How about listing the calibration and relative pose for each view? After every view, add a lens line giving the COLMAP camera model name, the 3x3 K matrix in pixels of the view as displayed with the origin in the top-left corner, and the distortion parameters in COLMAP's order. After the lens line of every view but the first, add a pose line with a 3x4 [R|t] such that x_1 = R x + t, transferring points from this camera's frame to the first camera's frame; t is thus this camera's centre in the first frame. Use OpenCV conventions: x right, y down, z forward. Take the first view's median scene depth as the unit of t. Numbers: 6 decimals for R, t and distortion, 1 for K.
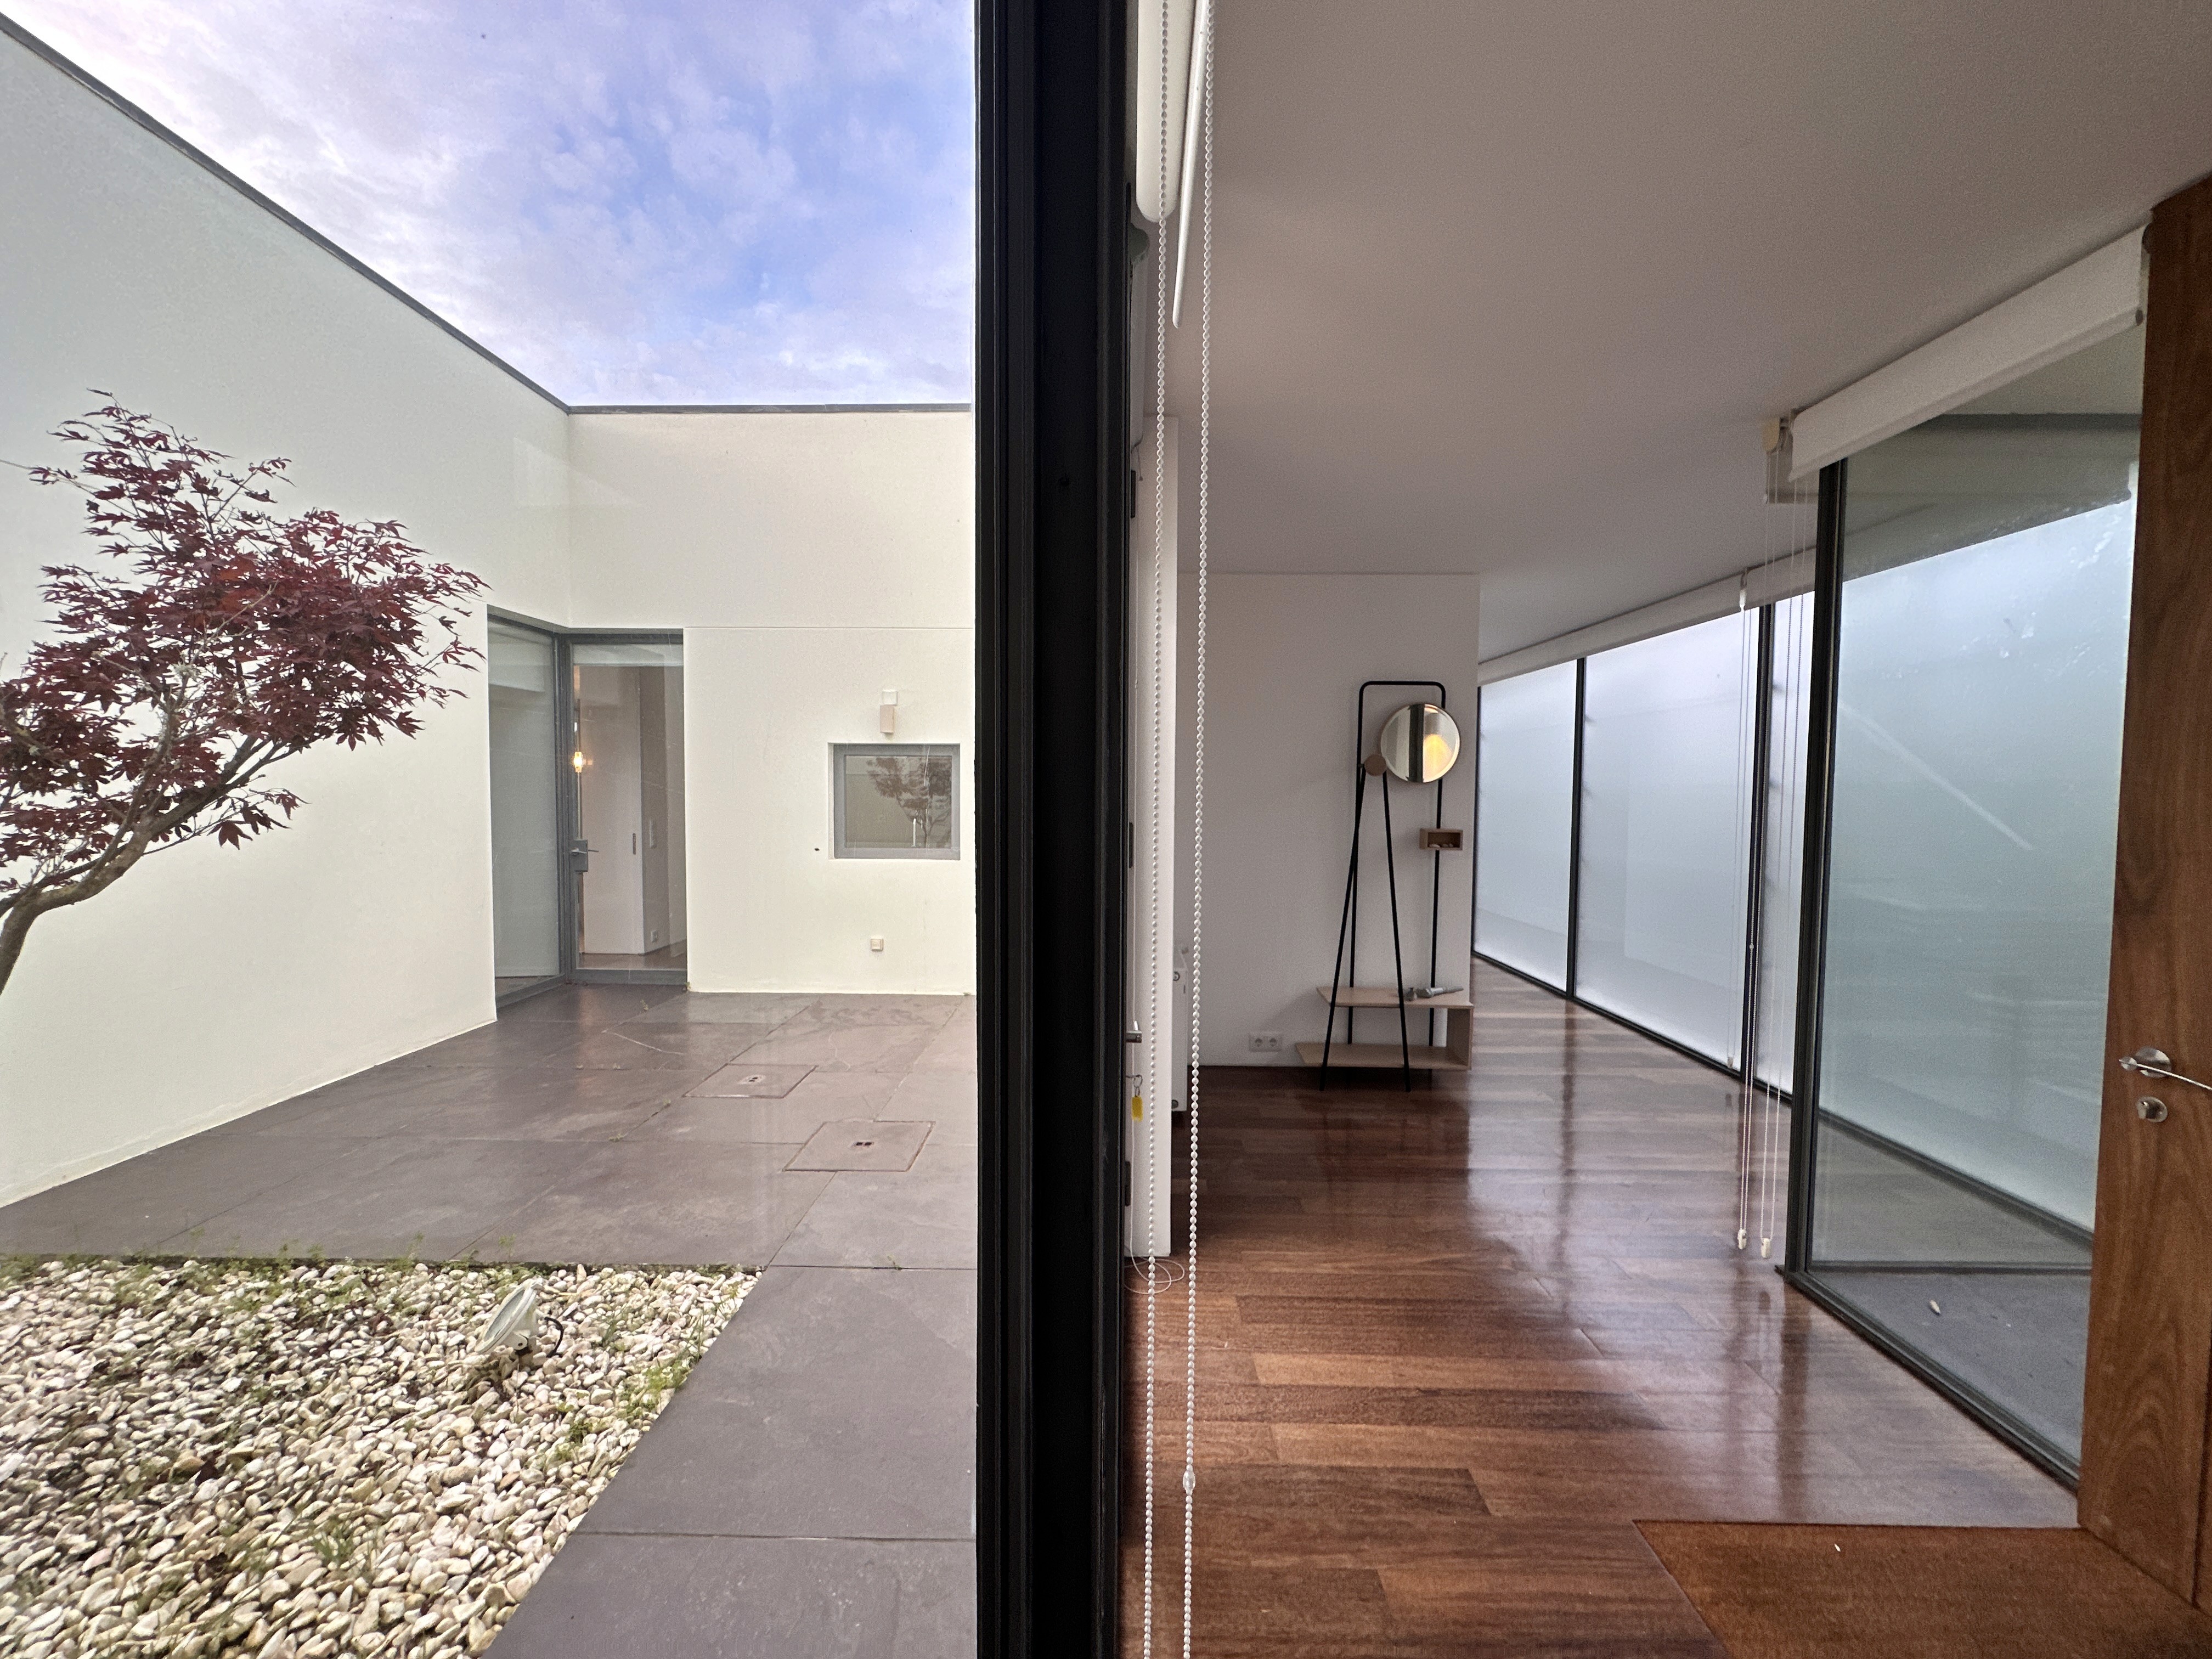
lens RADIAL K [[879.2, 0, 1104.8], [0, 879.2, 832.8], [0, 0, 1]] dist [-0.004410, 0.000117]
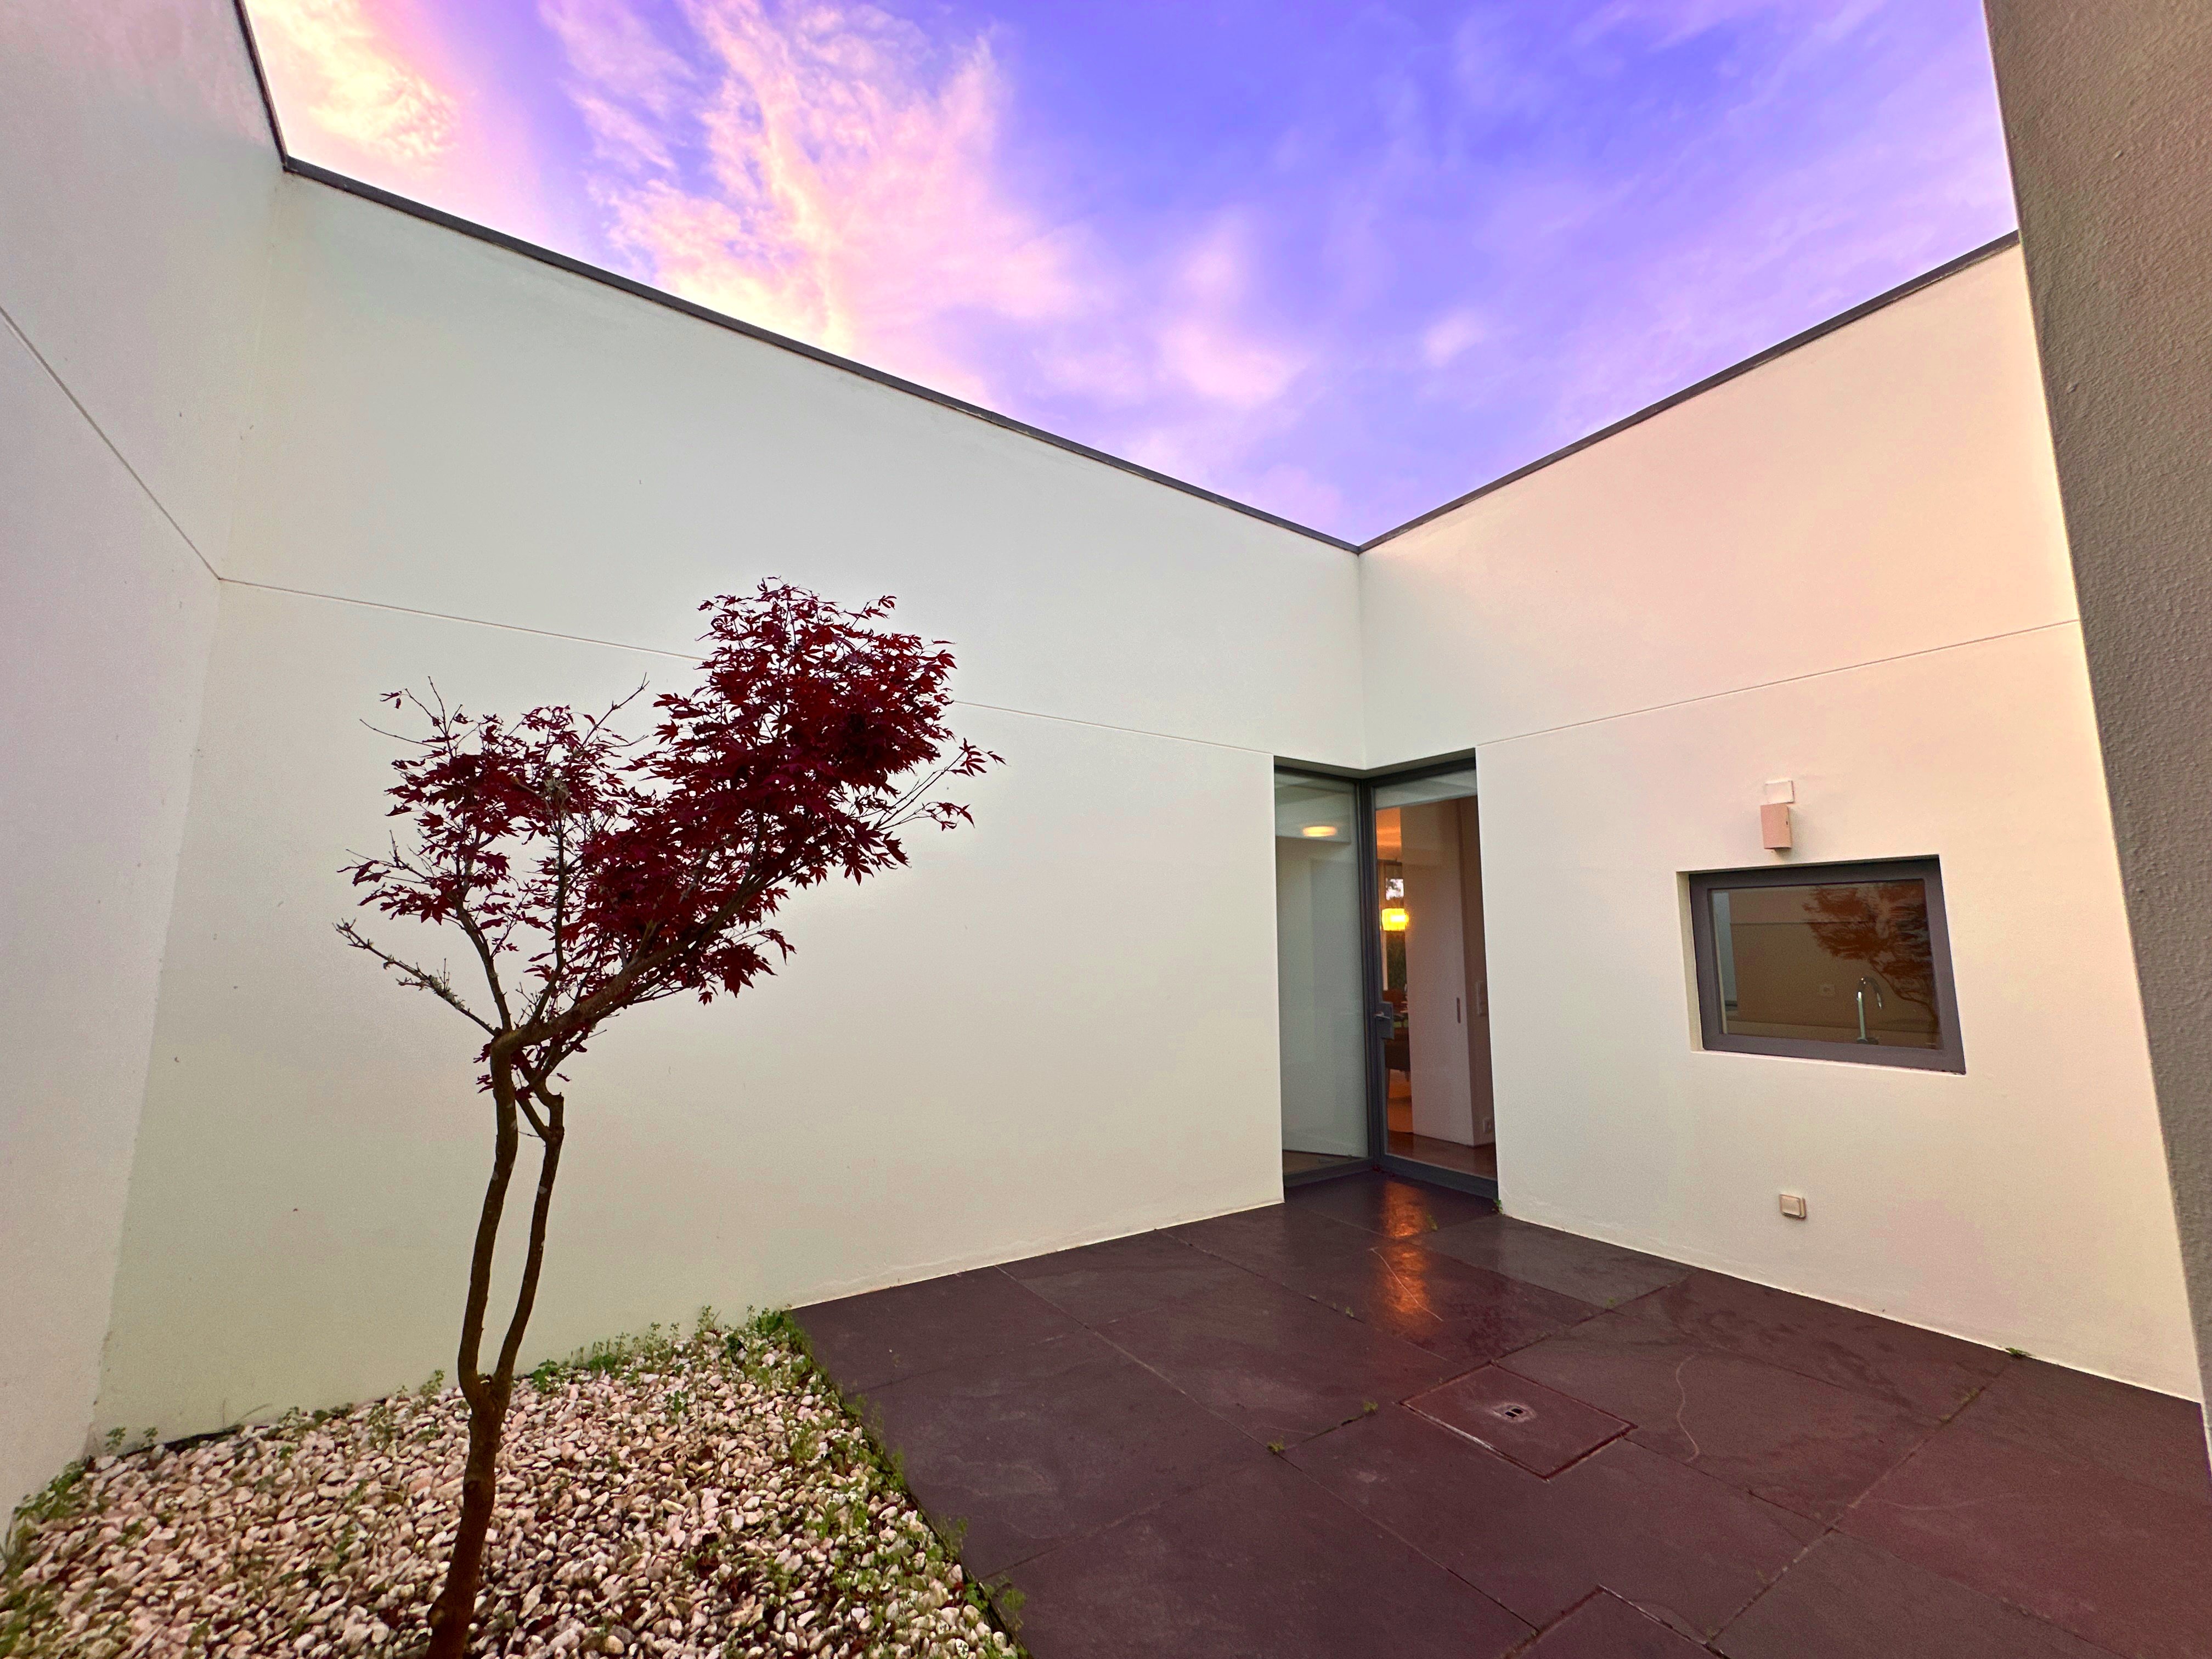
lens RADIAL K [[879.2, 0, 1105.9], [0, 879.2, 832.0], [0, 0, 1]] dist [-0.004410, 0.000117]
pose [[0.562616, -0.114998, -0.818681, -0.010075], [-0.038947, 0.985492, -0.165195, -0.005388], [0.825800, 0.124827, 0.549975, 0.301582]]
